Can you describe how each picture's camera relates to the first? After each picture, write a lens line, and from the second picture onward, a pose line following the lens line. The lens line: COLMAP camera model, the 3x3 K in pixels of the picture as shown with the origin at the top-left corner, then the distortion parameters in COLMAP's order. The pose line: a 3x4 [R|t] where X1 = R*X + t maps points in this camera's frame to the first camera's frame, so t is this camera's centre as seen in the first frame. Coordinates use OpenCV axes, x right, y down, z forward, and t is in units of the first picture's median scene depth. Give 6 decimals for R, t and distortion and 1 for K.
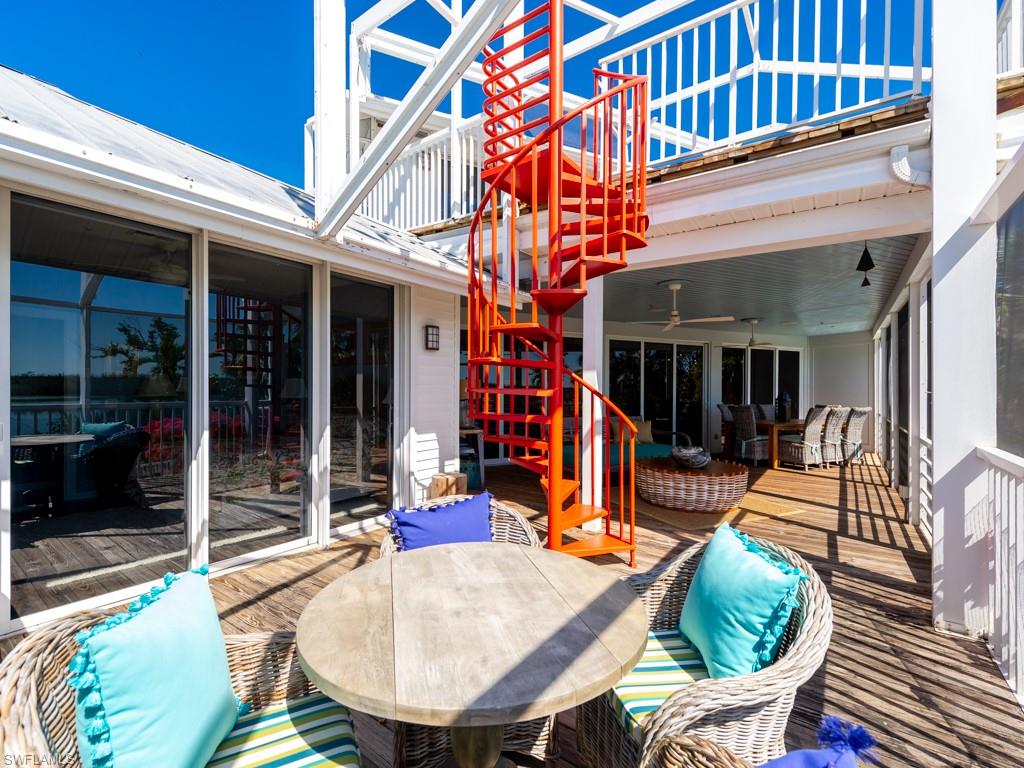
lens RADIAL K [[457.7, 0, 500.4], [0, 457.7, 385.7], [0, 0, 1]] dist [-0.000135, -0.000356]
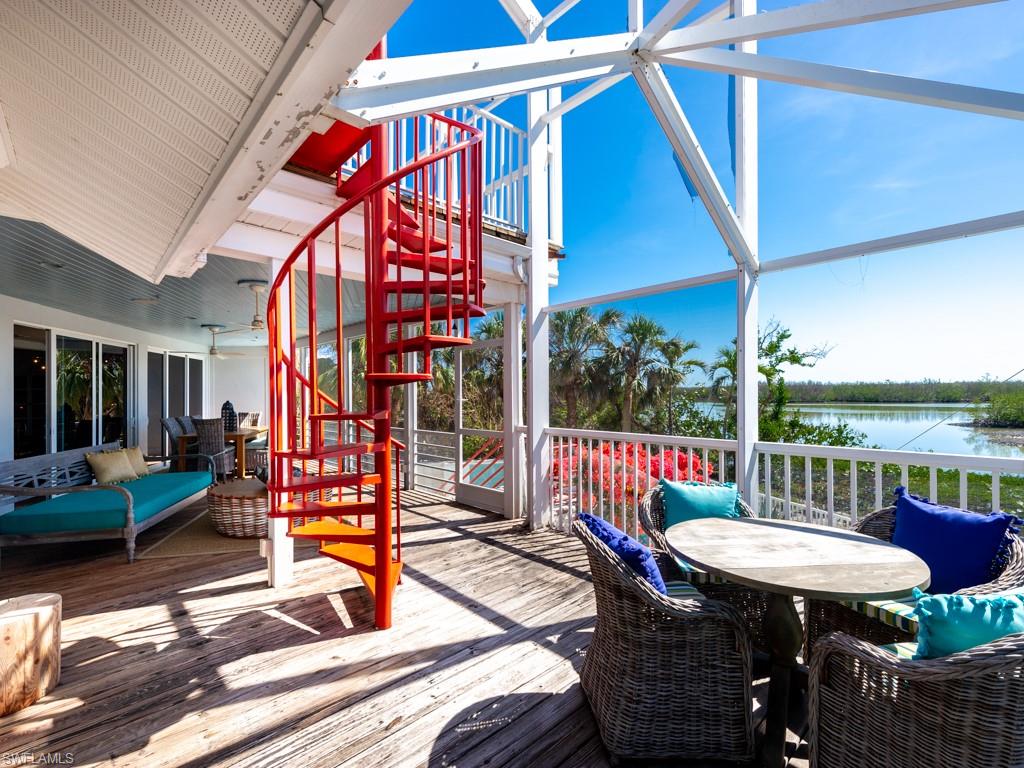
lens RADIAL K [[457.7, 0, 500.4], [0, 457.7, 385.7], [0, 0, 1]] dist [-0.000135, -0.000356]
pose [[0.180190, -0.003520, 0.983626, -0.305329], [0.011087, 0.999937, 0.001548, -0.017041], [-0.983569, 0.010626, 0.180217, 0.286557]]
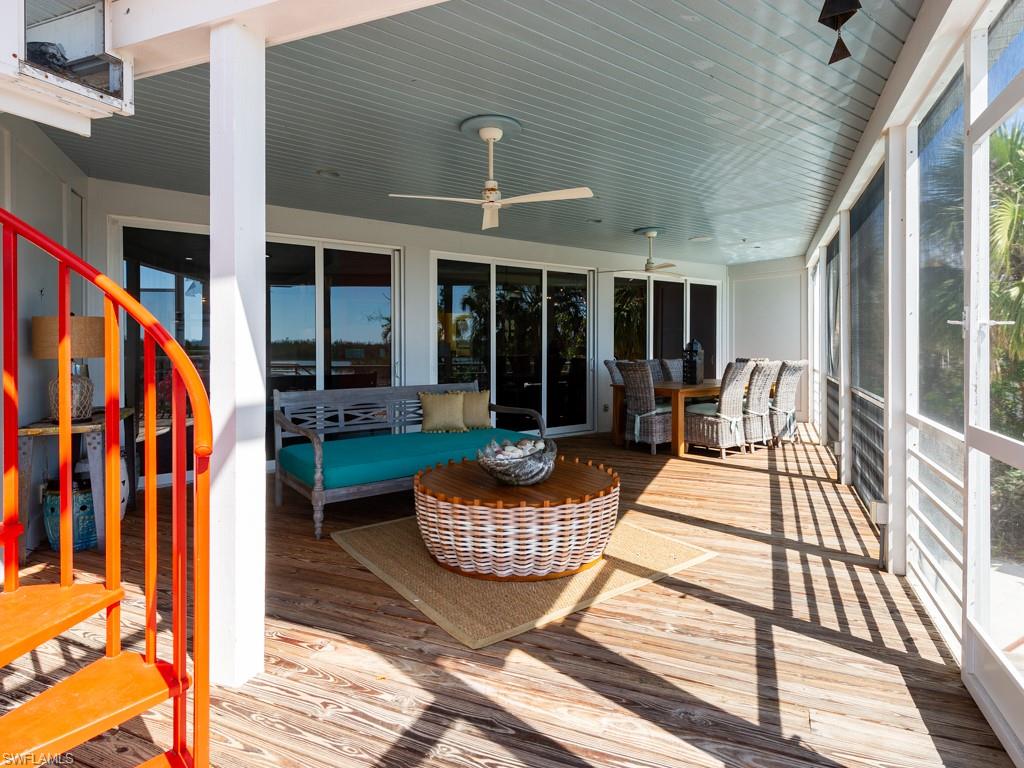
lens RADIAL K [[569.6, 0, 509.2], [0, 569.6, 361.3], [0, 0, 1]] dist [0.030302, -0.022251]
pose [[0.975193, -0.022304, 0.220228, 0.197215], [0.015188, 0.999308, 0.033951, 0.014502], [-0.220833, -0.029763, 0.974857, 0.280353]]
